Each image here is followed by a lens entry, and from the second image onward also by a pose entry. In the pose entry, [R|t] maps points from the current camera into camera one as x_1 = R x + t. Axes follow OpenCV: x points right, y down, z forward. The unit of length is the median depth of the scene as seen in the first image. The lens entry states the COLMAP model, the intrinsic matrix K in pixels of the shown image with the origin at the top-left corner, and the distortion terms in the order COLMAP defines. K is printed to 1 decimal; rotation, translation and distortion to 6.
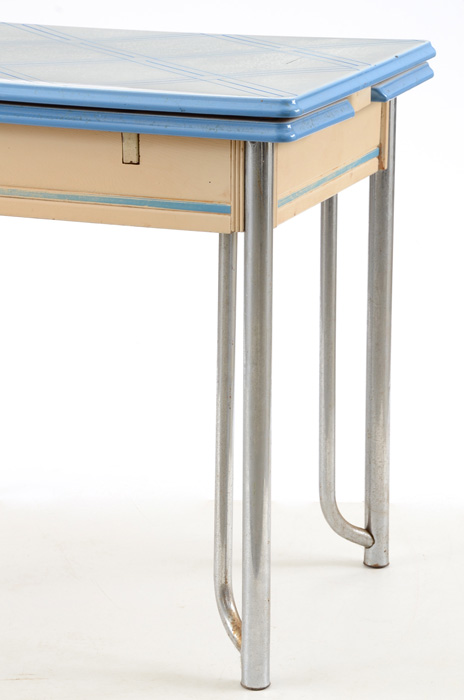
lens RADIAL K [[2522.5, 0, 256.8], [0, 2522.5, 361.6], [0, 0, 1]] dist [1.067224, 0.000000]
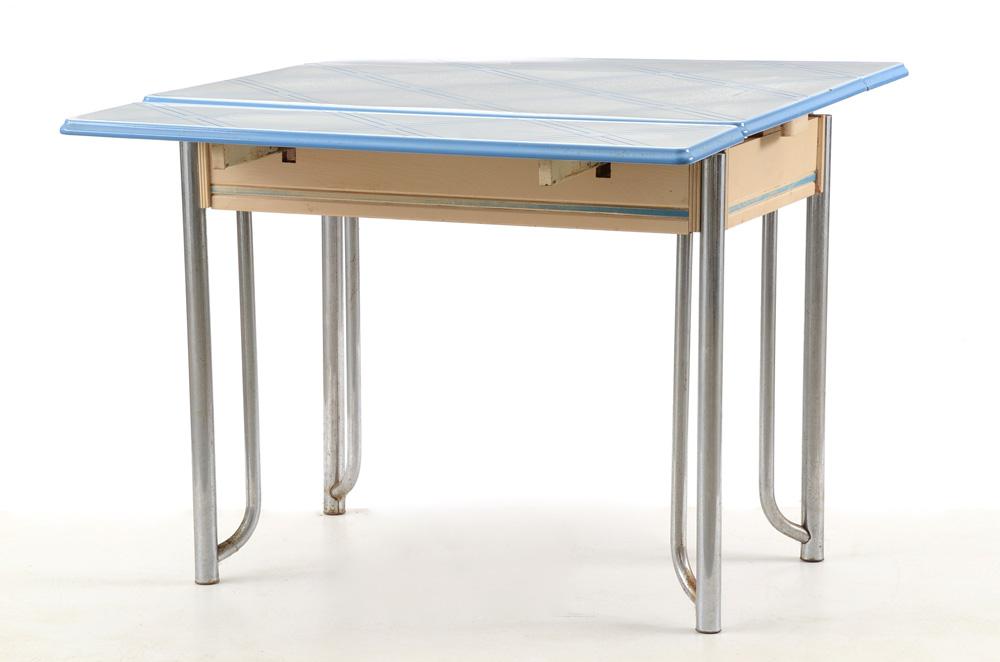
lens RADIAL K [[3963.0, 0, 506.6], [0, 3963.0, 333.5], [0, 0, 1]] dist [1.190758, 0.000000]
pose [[0.999705, 0.001862, -0.024219, -0.047468], [-0.003809, 0.996740, -0.080590, 0.137128], [0.023990, 0.080658, 0.996453, -0.796130]]
